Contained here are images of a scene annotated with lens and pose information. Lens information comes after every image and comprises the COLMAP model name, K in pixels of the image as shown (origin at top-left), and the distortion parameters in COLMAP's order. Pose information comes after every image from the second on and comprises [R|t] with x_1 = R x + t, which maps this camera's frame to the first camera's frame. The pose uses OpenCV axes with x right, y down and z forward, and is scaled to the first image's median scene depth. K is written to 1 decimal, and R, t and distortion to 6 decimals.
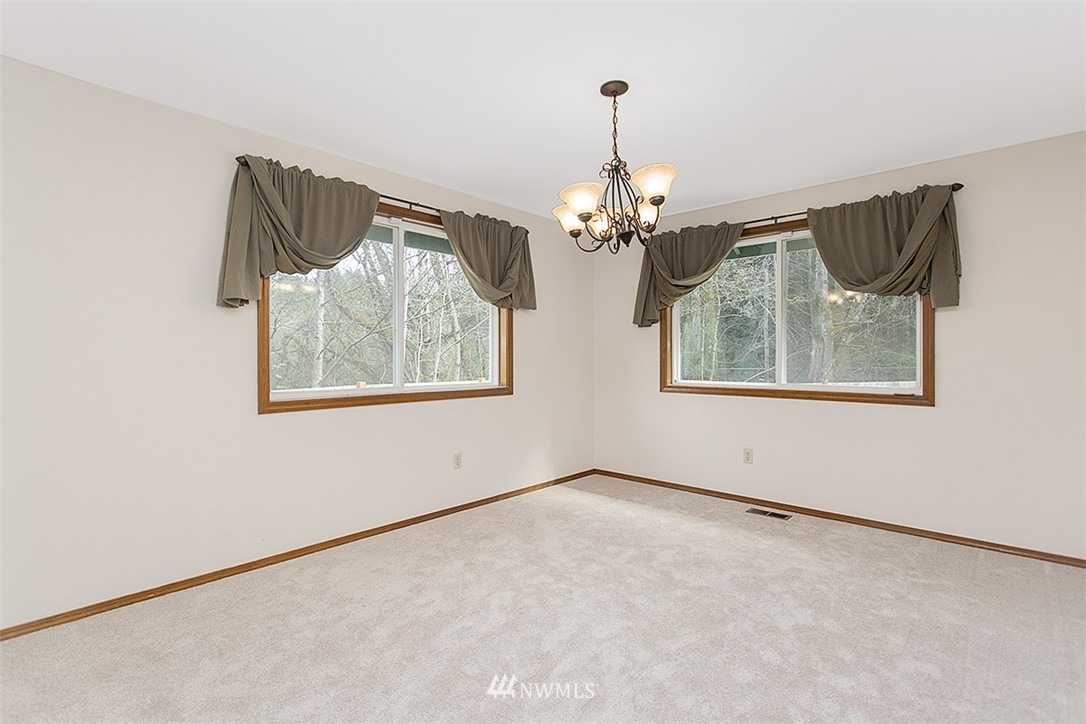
lens RADIAL K [[513.9, 0, 536.0], [0, 513.9, 354.2], [0, 0, 1]] dist [-0.001206, -0.000388]
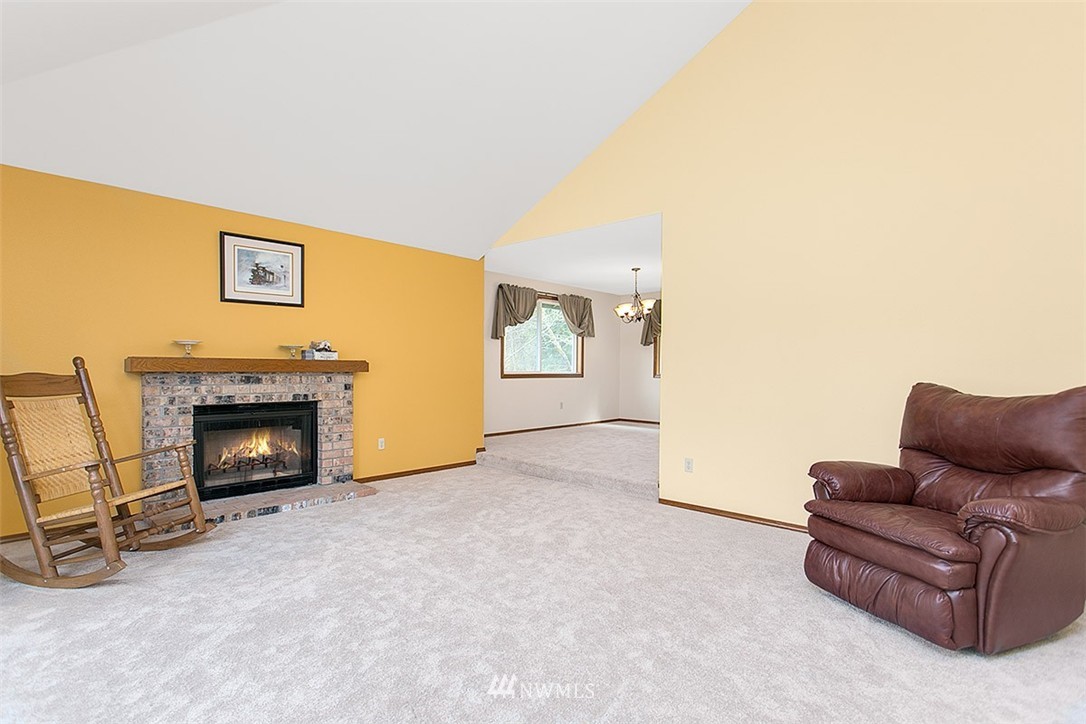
lens RADIAL K [[513.9, 0, 548.3], [0, 513.9, 367.8], [0, 0, 1]] dist [-0.001206, -0.000388]
pose [[0.999823, 0.012396, 0.014148, -0.229473], [-0.012489, 0.999901, 0.006532, 0.027659], [-0.014065, -0.006707, 0.999879, -1.160548]]
